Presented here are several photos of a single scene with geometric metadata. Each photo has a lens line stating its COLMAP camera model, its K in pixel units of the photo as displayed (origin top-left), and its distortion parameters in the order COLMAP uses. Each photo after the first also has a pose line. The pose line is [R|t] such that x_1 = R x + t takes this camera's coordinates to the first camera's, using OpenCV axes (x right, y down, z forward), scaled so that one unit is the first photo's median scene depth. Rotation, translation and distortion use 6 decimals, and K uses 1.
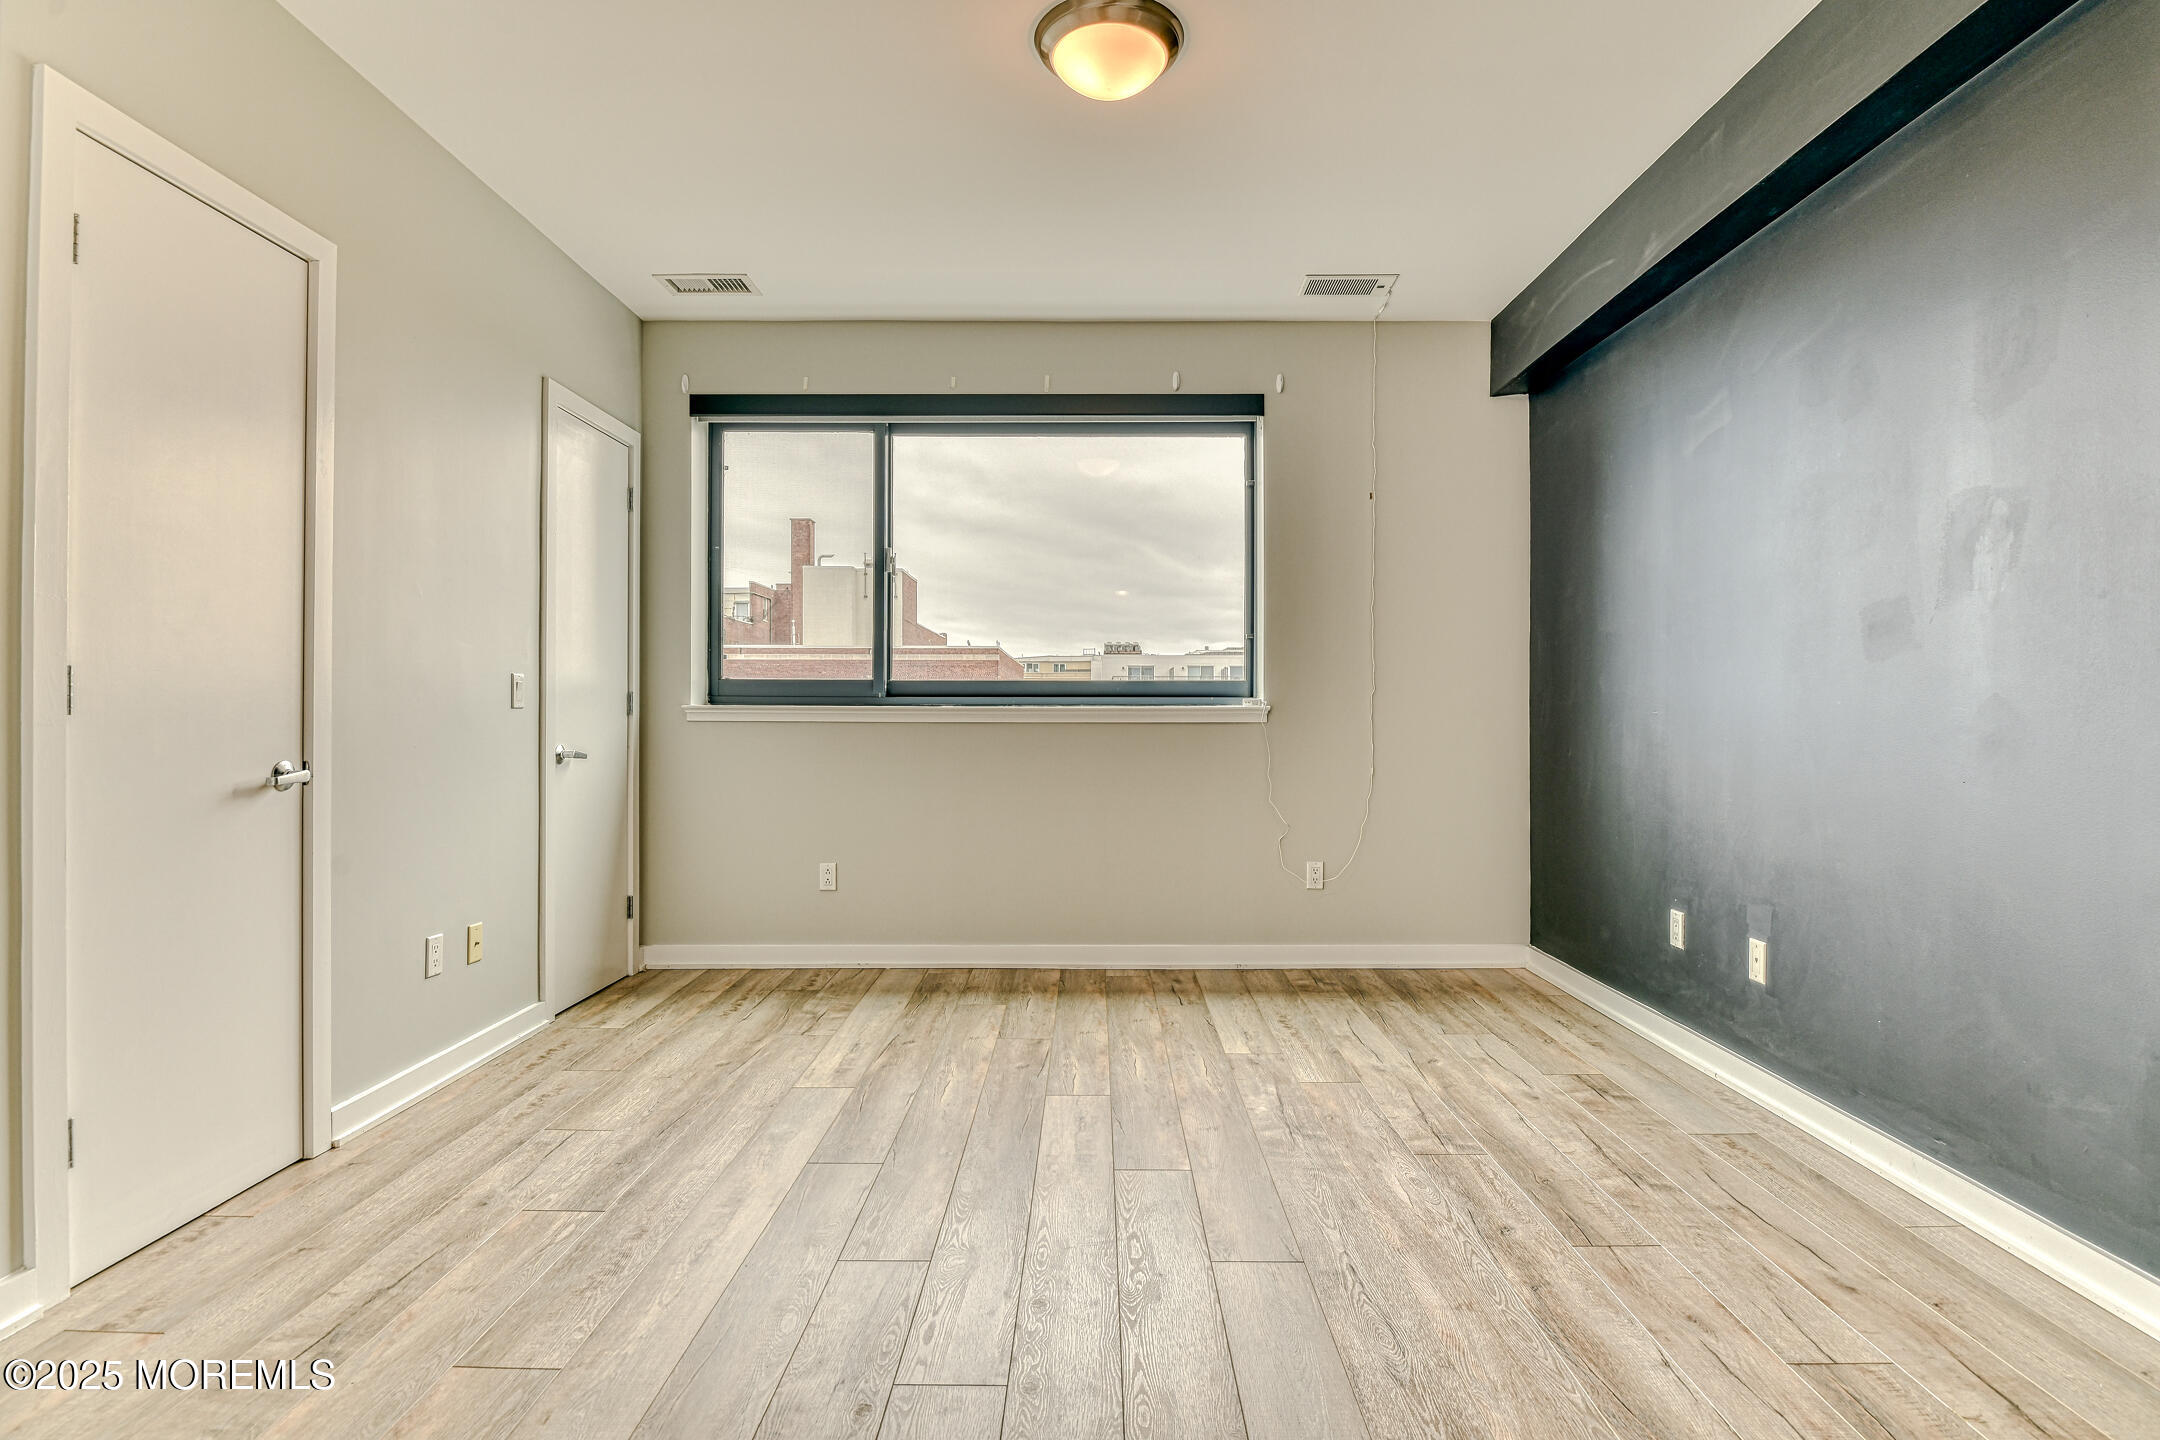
lens RADIAL K [[1076.6, 0, 1030.3], [0, 1076.6, 668.9], [0, 0, 1]] dist [-0.003680, -0.002952]
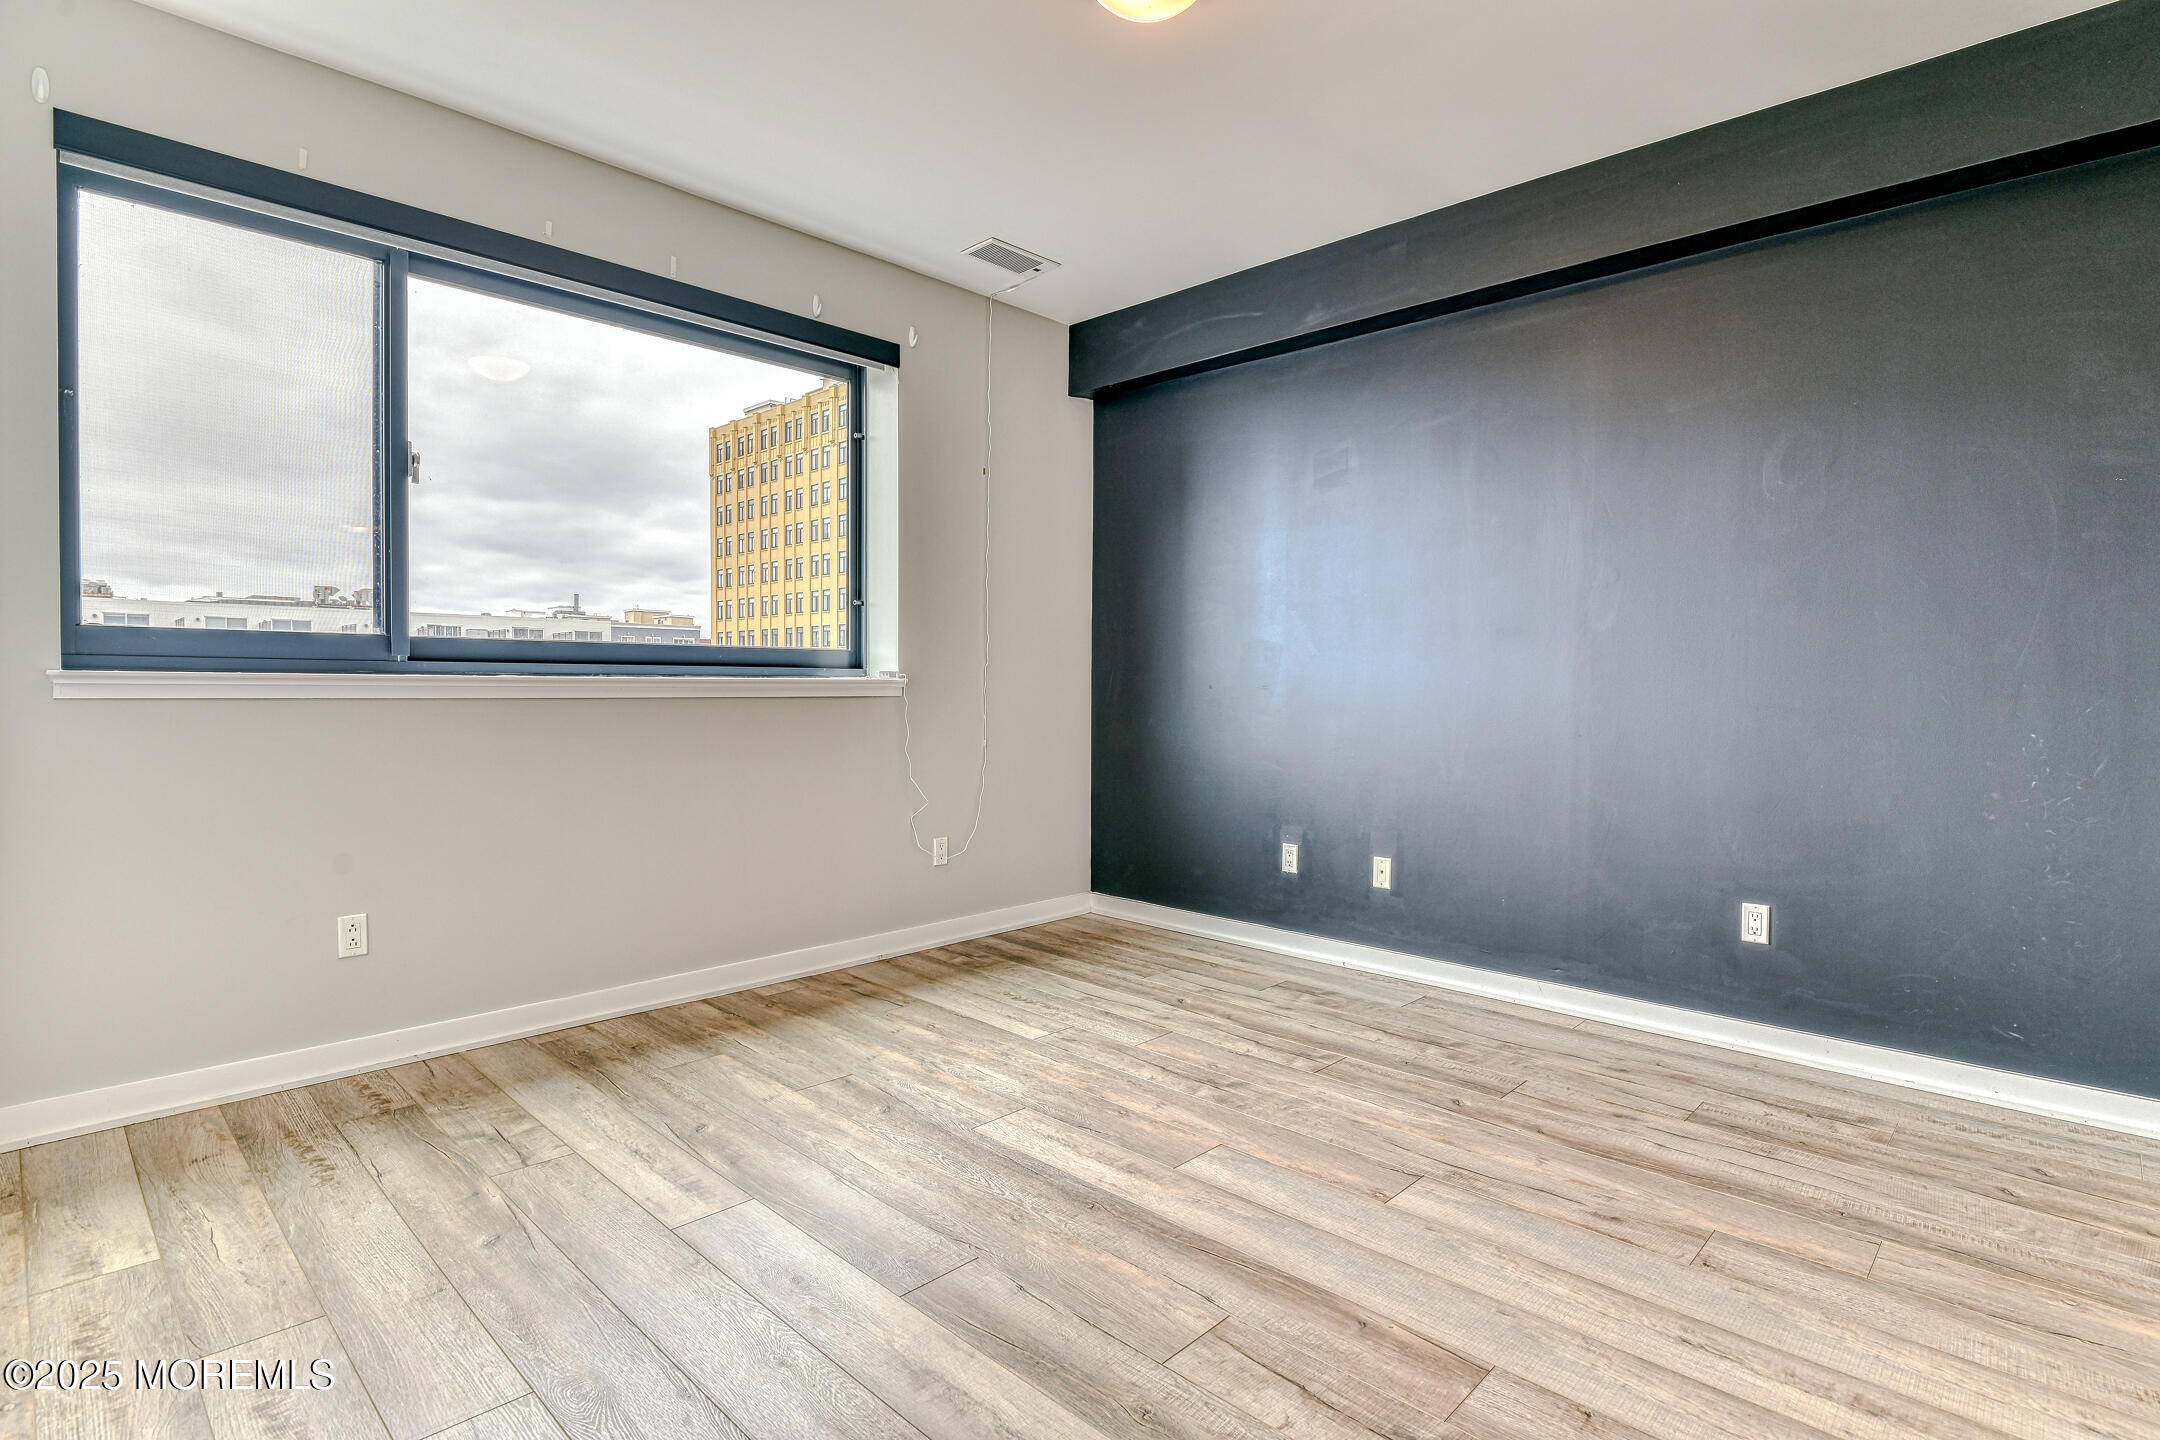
lens RADIAL K [[1108.6, 0, 1068.5], [0, 1108.6, 676.0], [0, 0, 1]] dist [-0.002411, -0.005913]
pose [[0.670353, 0.006923, 0.742010, -0.541715], [-0.035571, 0.999107, 0.022815, 0.006300], [-0.741189, -0.041688, 0.670001, 0.320774]]
